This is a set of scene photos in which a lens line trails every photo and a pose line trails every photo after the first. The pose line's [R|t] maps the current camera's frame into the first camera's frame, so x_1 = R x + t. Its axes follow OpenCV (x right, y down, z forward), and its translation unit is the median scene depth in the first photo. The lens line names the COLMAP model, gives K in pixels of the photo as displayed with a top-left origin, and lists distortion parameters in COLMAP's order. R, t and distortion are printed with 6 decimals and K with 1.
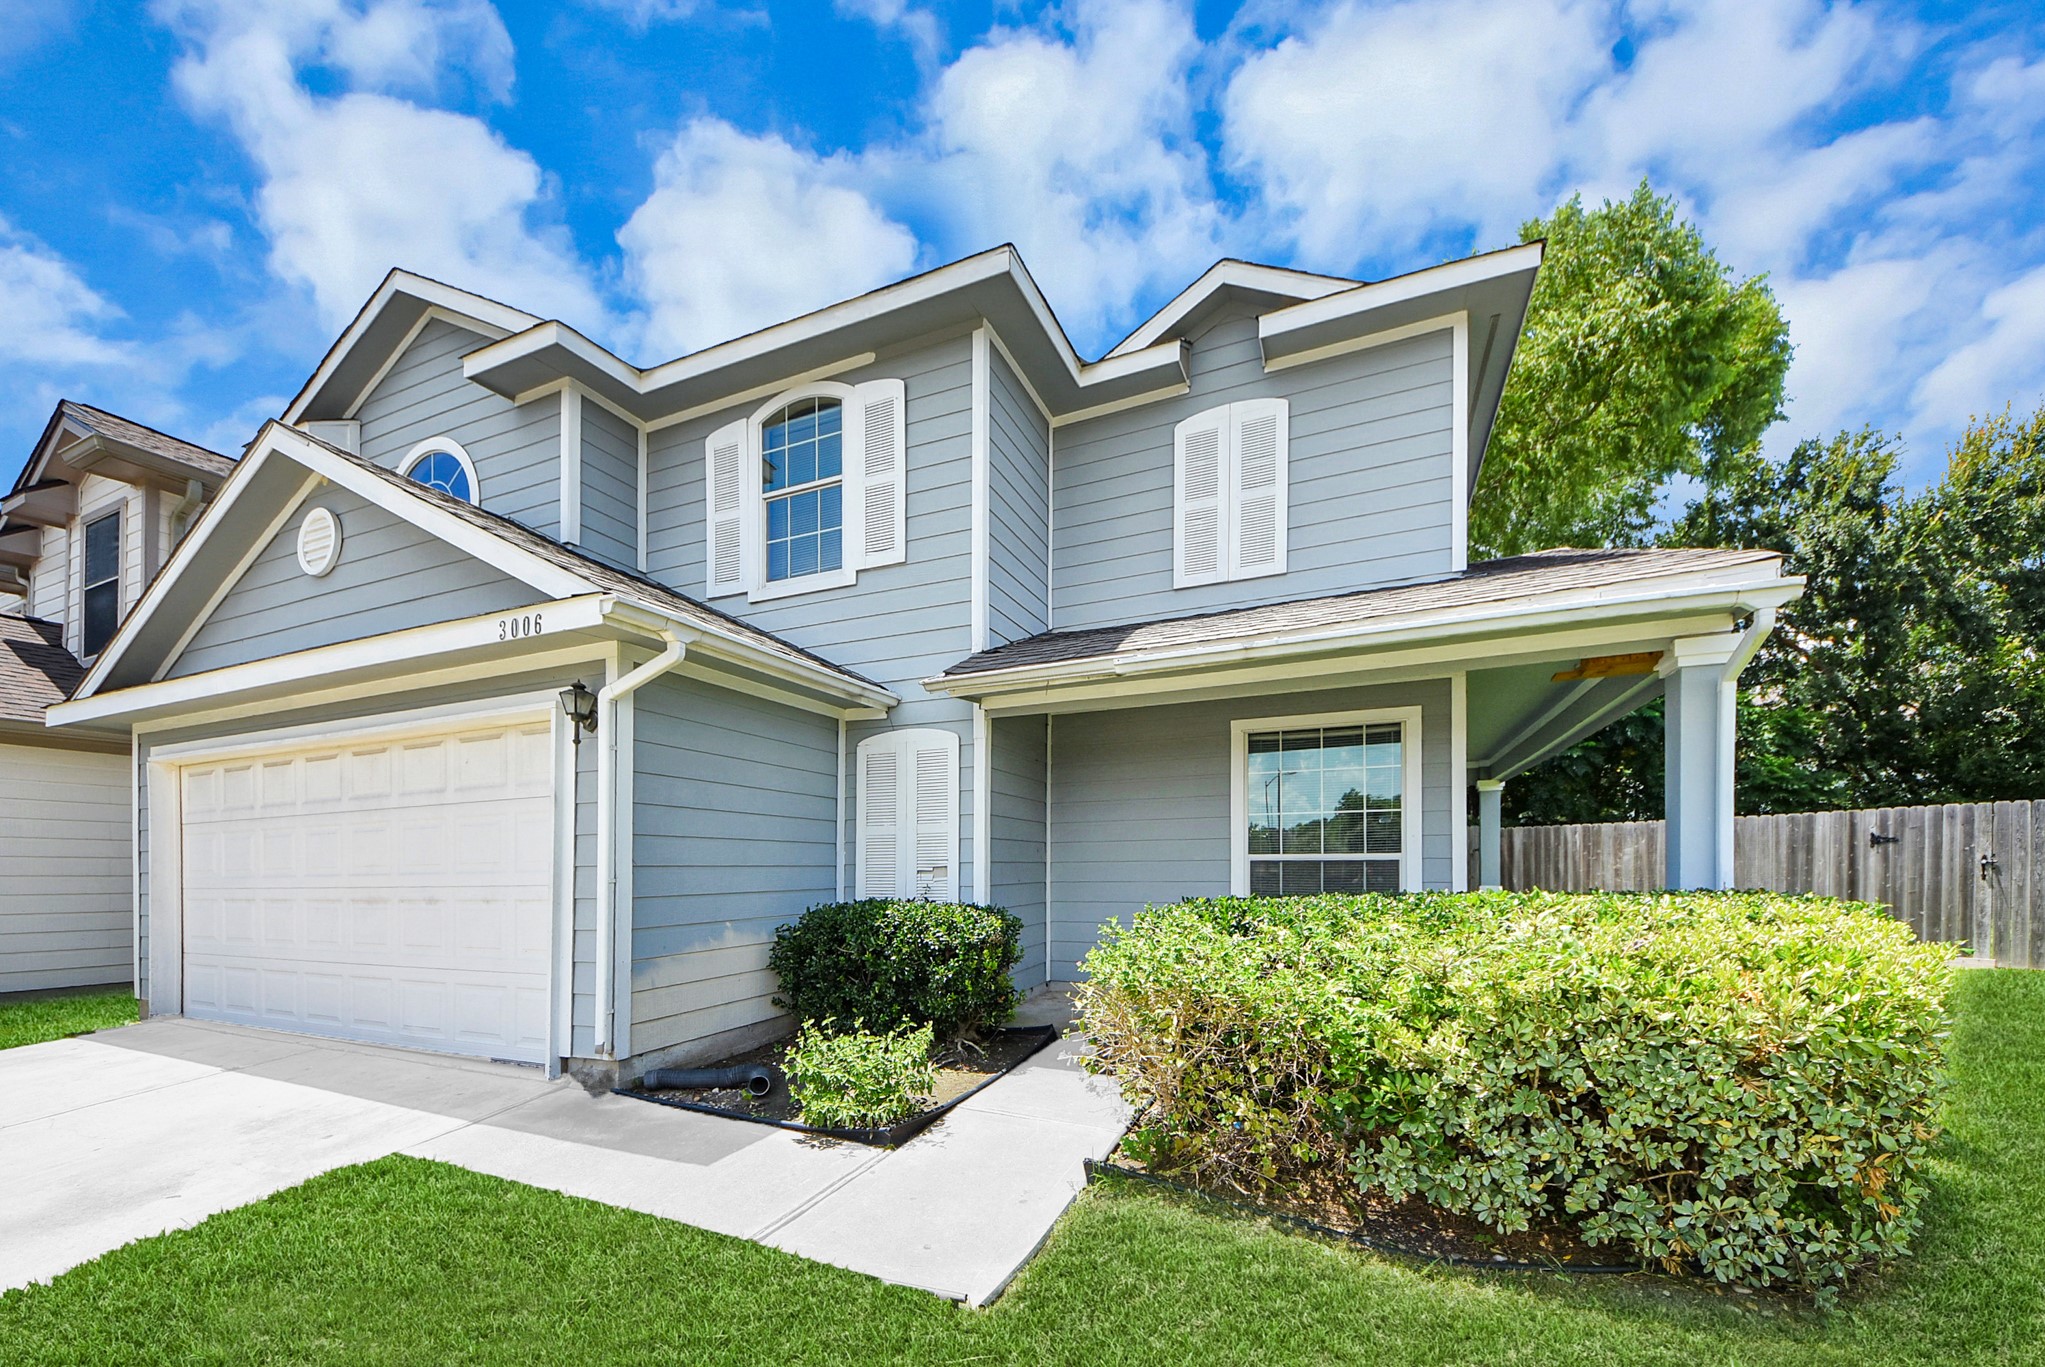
lens RADIAL K [[887.9, 0, 1018.5], [0, 887.9, 860.0], [0, 0, 1]] dist [-0.002139, -0.000388]
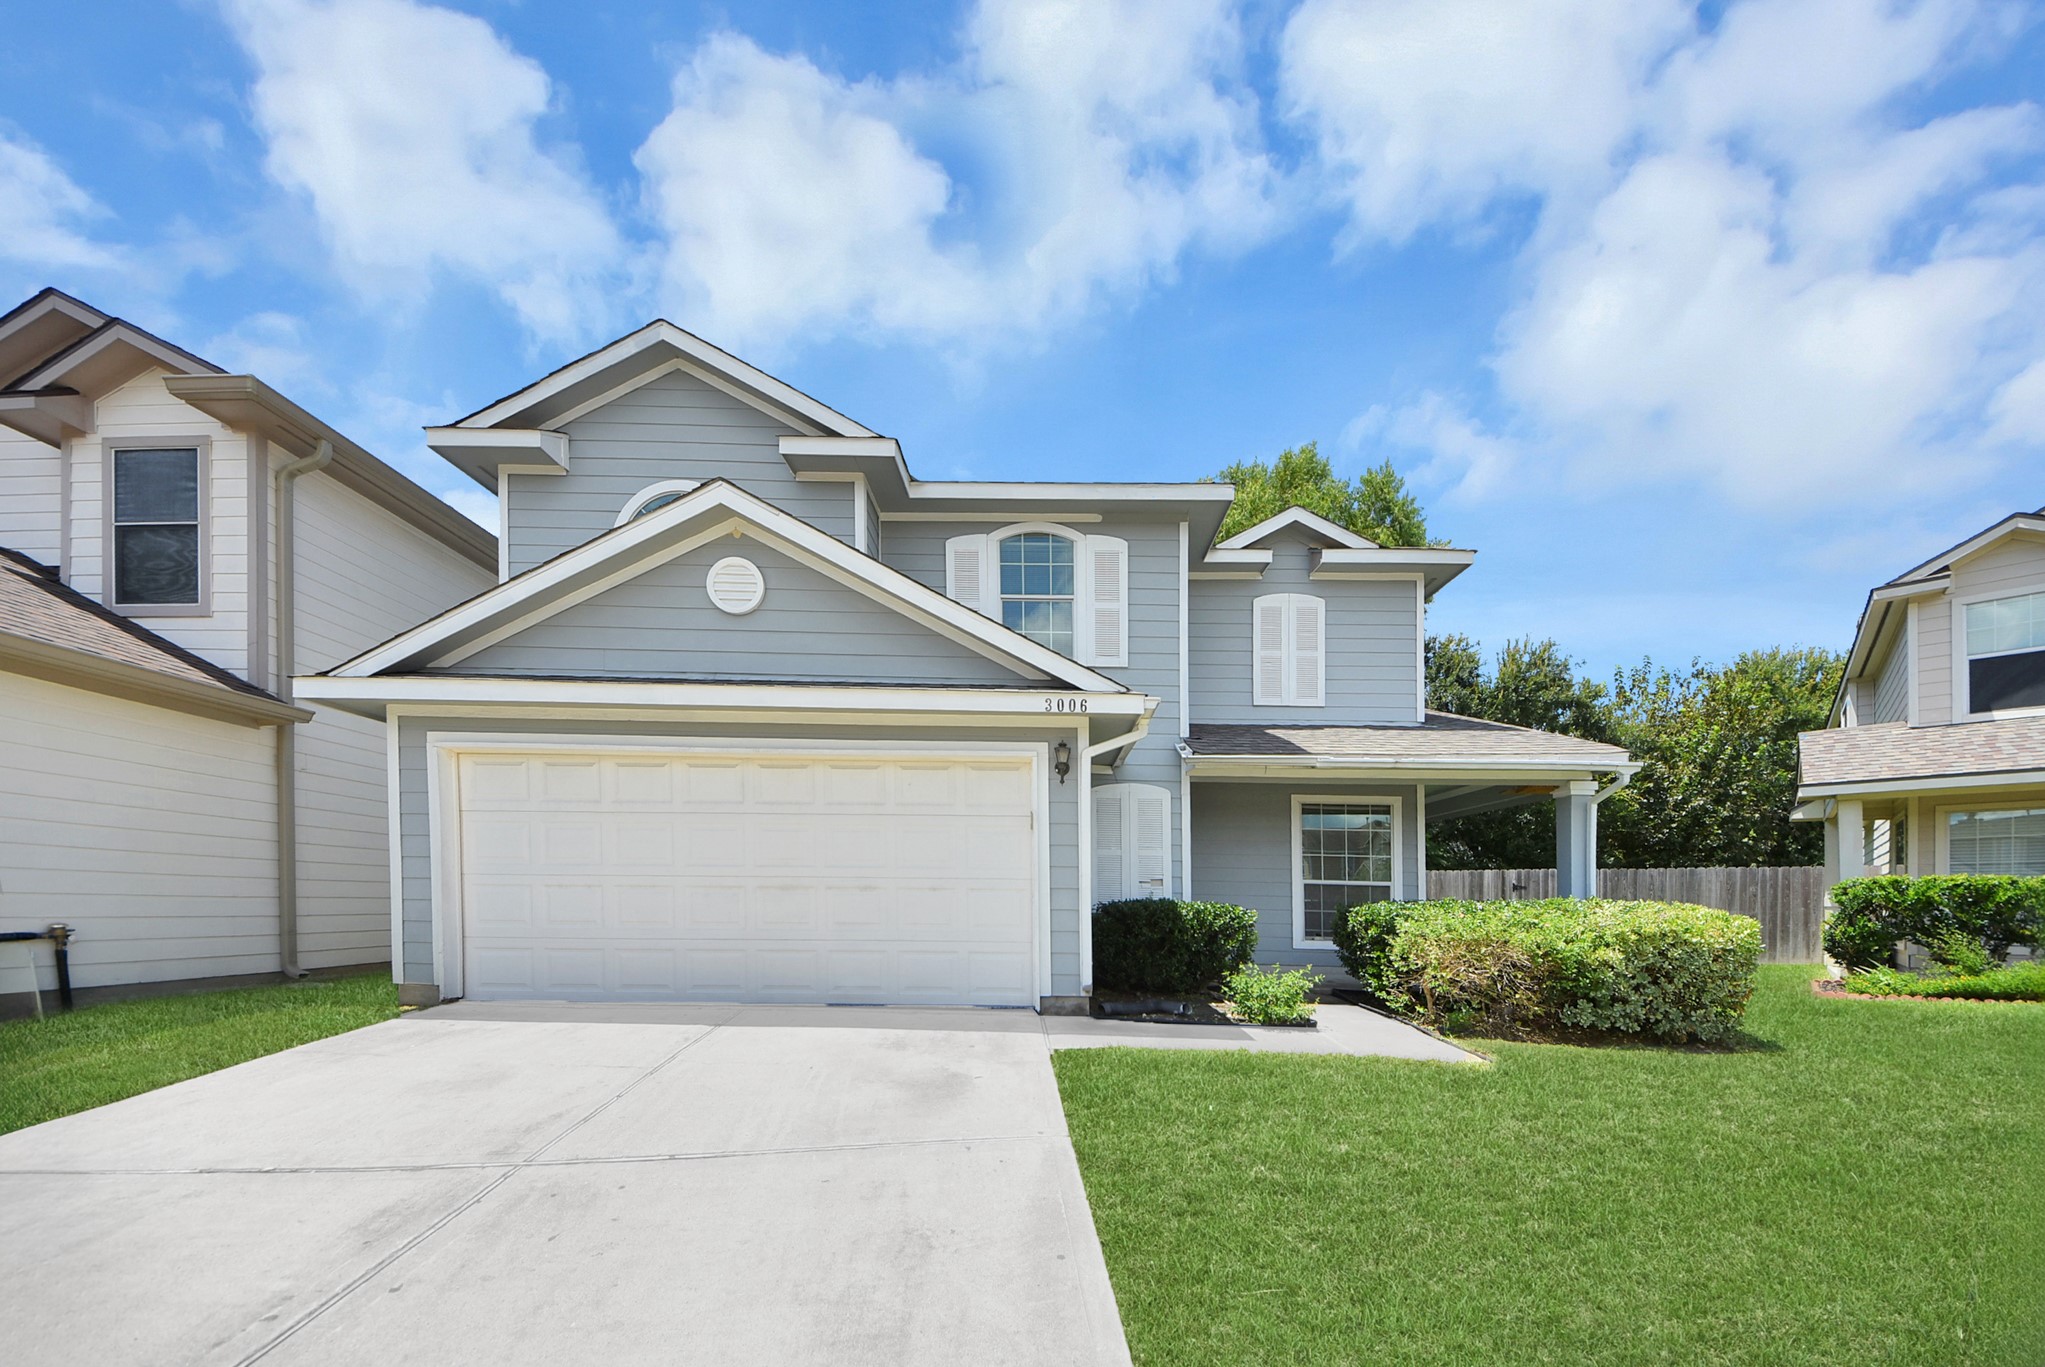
lens RADIAL K [[887.9, 0, 1018.5], [0, 887.9, 860.0], [0, 0, 1]] dist [-0.002139, -0.000388]
pose [[0.904616, 0.050032, 0.423282, -0.865964], [-0.033815, 0.998381, -0.045741, 0.048044], [-0.424885, 0.027065, 0.904843, -0.215924]]
